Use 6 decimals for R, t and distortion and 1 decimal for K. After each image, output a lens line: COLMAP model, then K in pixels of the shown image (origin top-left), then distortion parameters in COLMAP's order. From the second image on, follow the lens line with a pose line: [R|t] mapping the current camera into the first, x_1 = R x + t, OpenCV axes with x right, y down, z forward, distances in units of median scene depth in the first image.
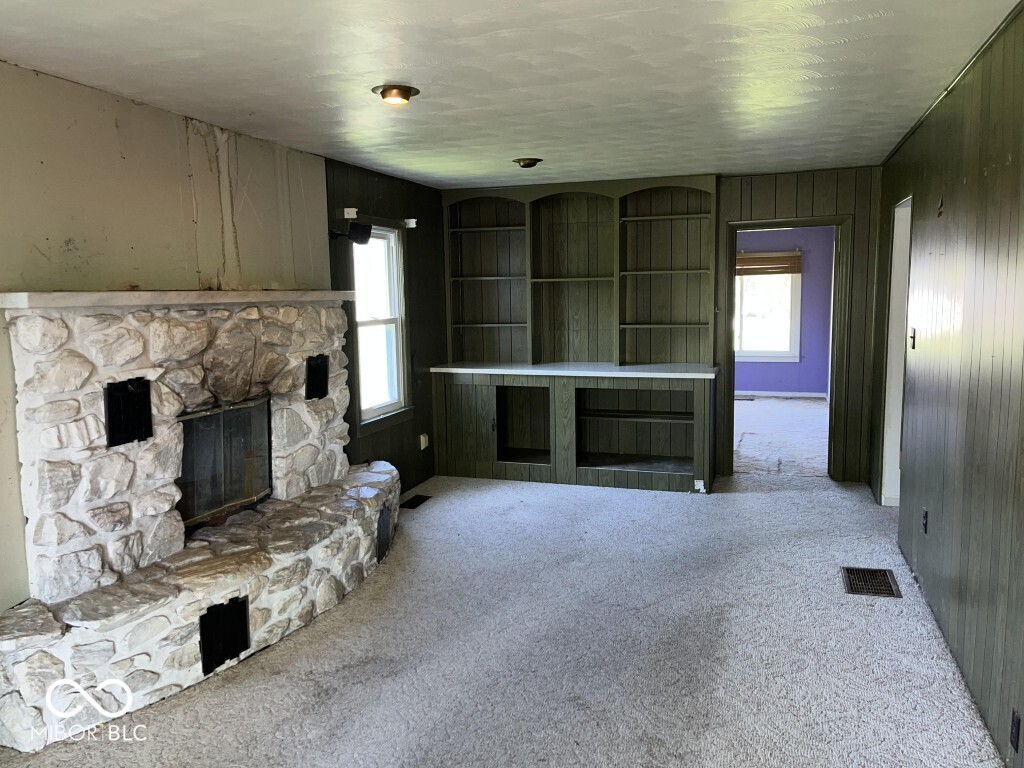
lens RADIAL K [[790.3, 0, 511.8], [0, 790.3, 370.8], [0, 0, 1]] dist [0.033702, 0.000700]
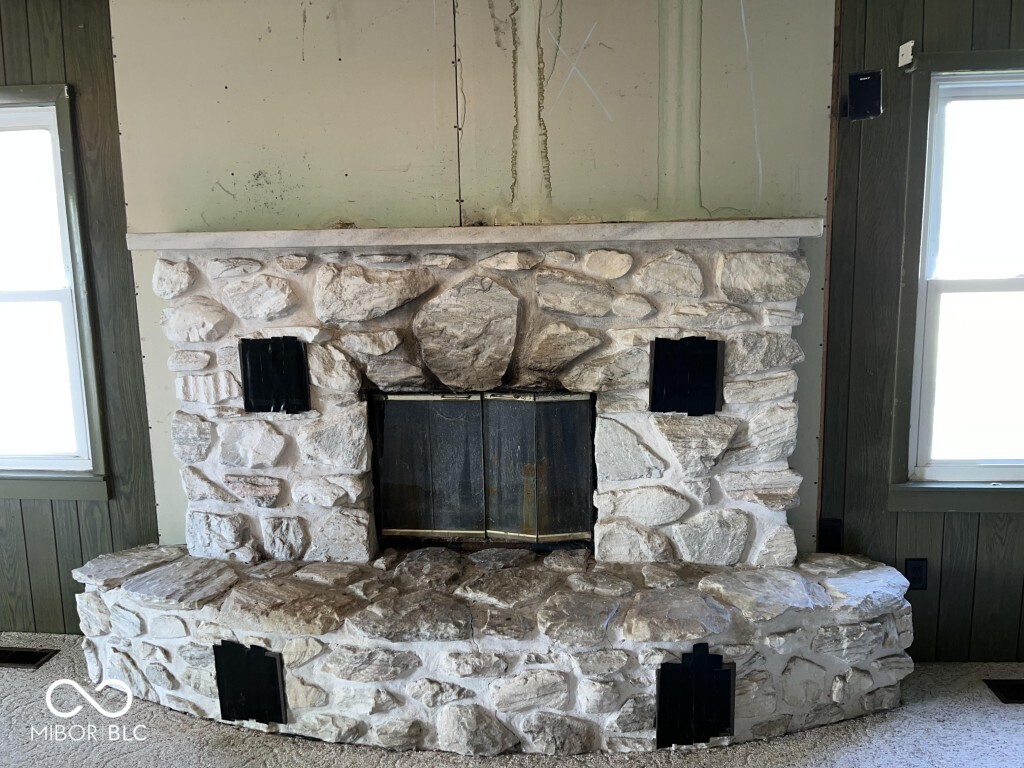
lens RADIAL K [[790.3, 0, 511.8], [0, 790.3, 370.8], [0, 0, 1]] dist [0.033702, 0.000700]
pose [[0.221825, 0.158079, -0.962188, 0.348822], [-0.081341, 0.986332, 0.143293, -0.086631], [0.971688, 0.046480, 0.231651, 0.969181]]
